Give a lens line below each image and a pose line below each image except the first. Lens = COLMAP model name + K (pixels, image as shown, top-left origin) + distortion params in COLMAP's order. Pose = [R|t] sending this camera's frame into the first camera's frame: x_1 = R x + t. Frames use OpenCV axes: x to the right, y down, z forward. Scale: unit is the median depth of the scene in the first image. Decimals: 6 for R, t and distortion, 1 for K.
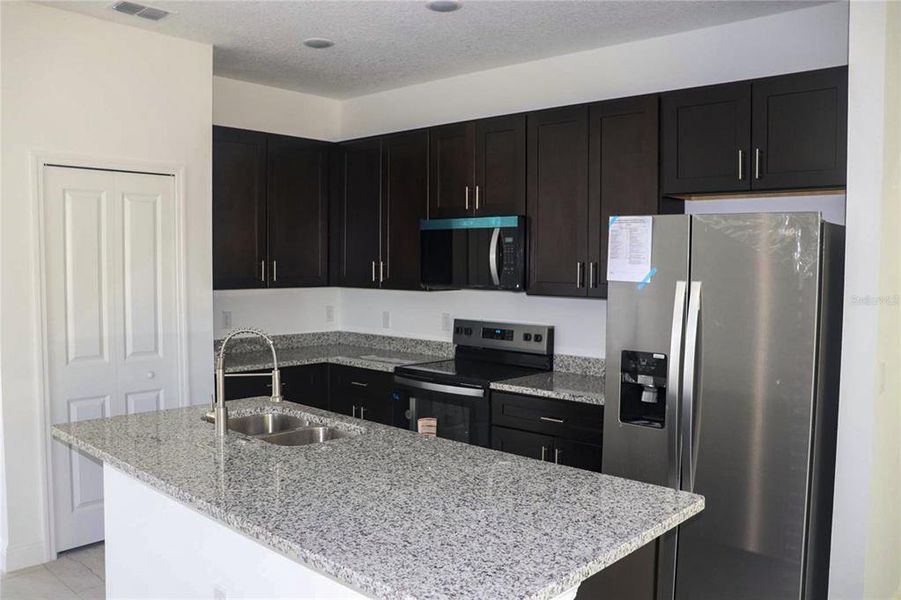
lens RADIAL K [[732.7, 0, 450.5], [0, 732.7, 300.0], [0, 0, 1]] dist [-0.155247, 0.117799]
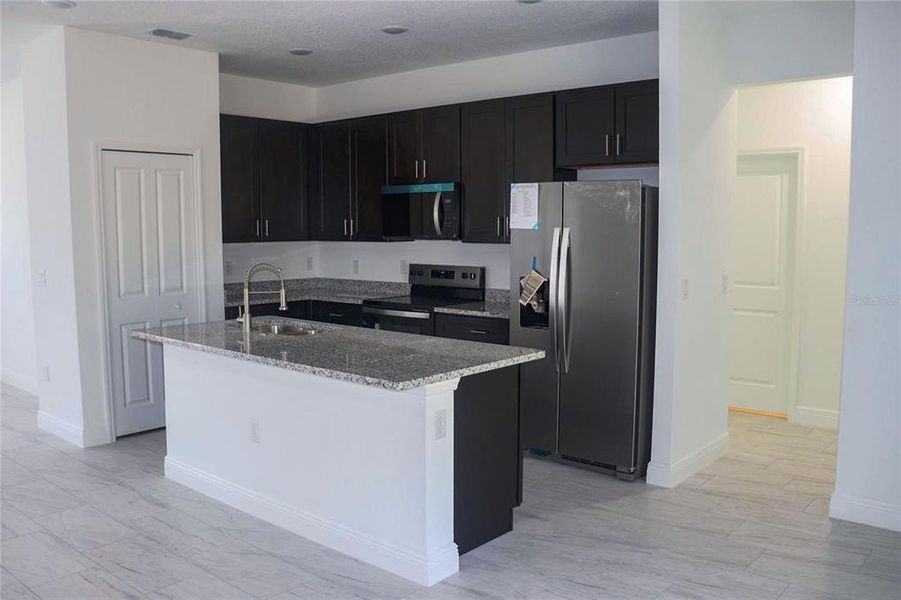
lens RADIAL K [[750.8, 0, 450.5], [0, 750.8, 300.0], [0, 0, 1]] dist [-0.165950, 0.141772]
pose [[0.999216, -0.014258, 0.036940, 0.031727], [0.012507, 0.998807, 0.047208, 0.032542], [-0.037569, -0.046709, 0.998202, -0.357743]]
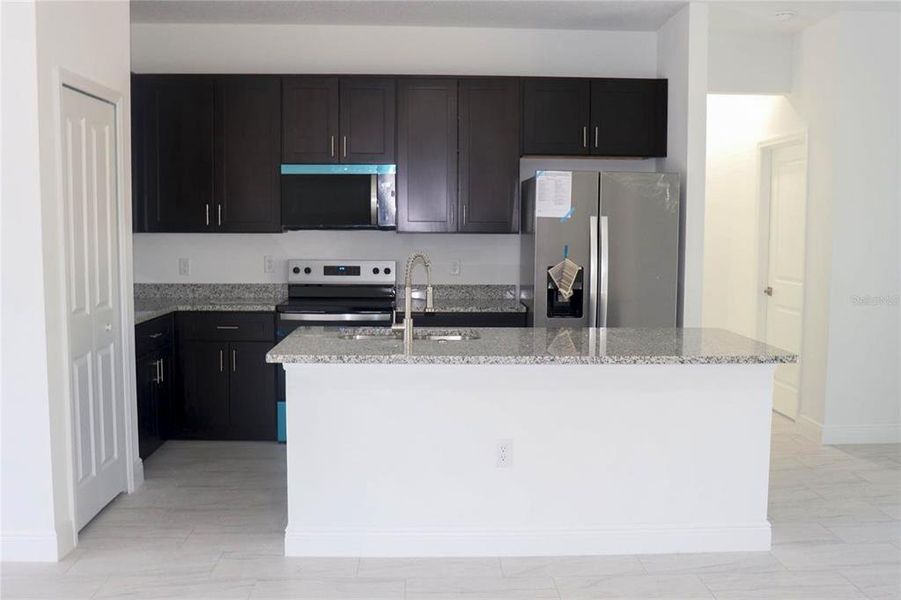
lens RADIAL K [[874.7, 0, 437.7], [0, 874.7, 295.5], [0, 0, 1]] dist [-0.122588, 0.105247]
pose [[0.727114, -0.062918, 0.683627, -0.806551], [0.036563, 0.997927, 0.052955, 0.021304], [-0.685542, -0.013509, 0.727908, -0.063084]]
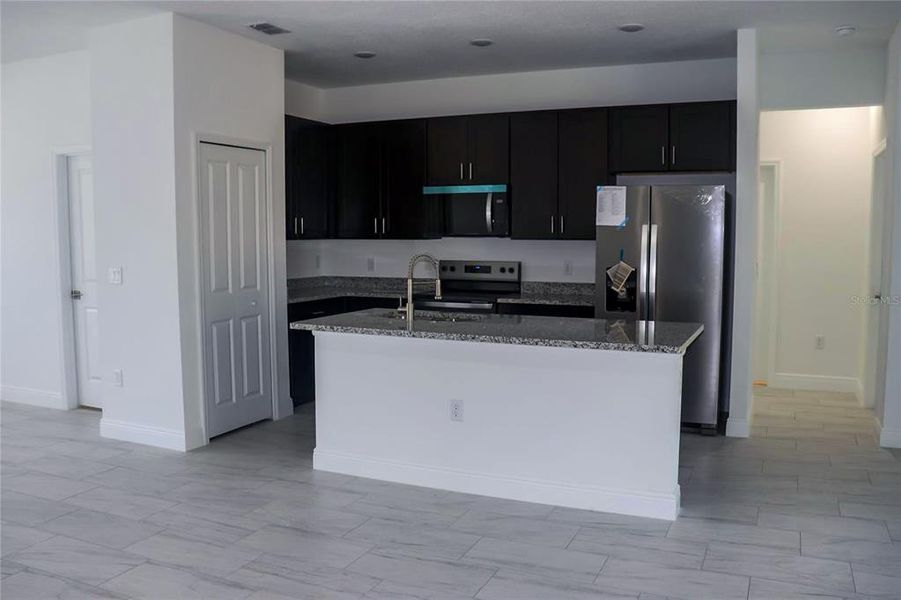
lens RADIAL K [[750.8, 0, 450.5], [0, 750.8, 300.0], [0, 0, 1]] dist [-0.165950, 0.141772]
pose [[0.951443, -0.037303, 0.305556, -0.465524], [0.024892, 0.998703, 0.044413, 0.044187], [-0.306816, -0.034650, 0.951138, -0.378040]]
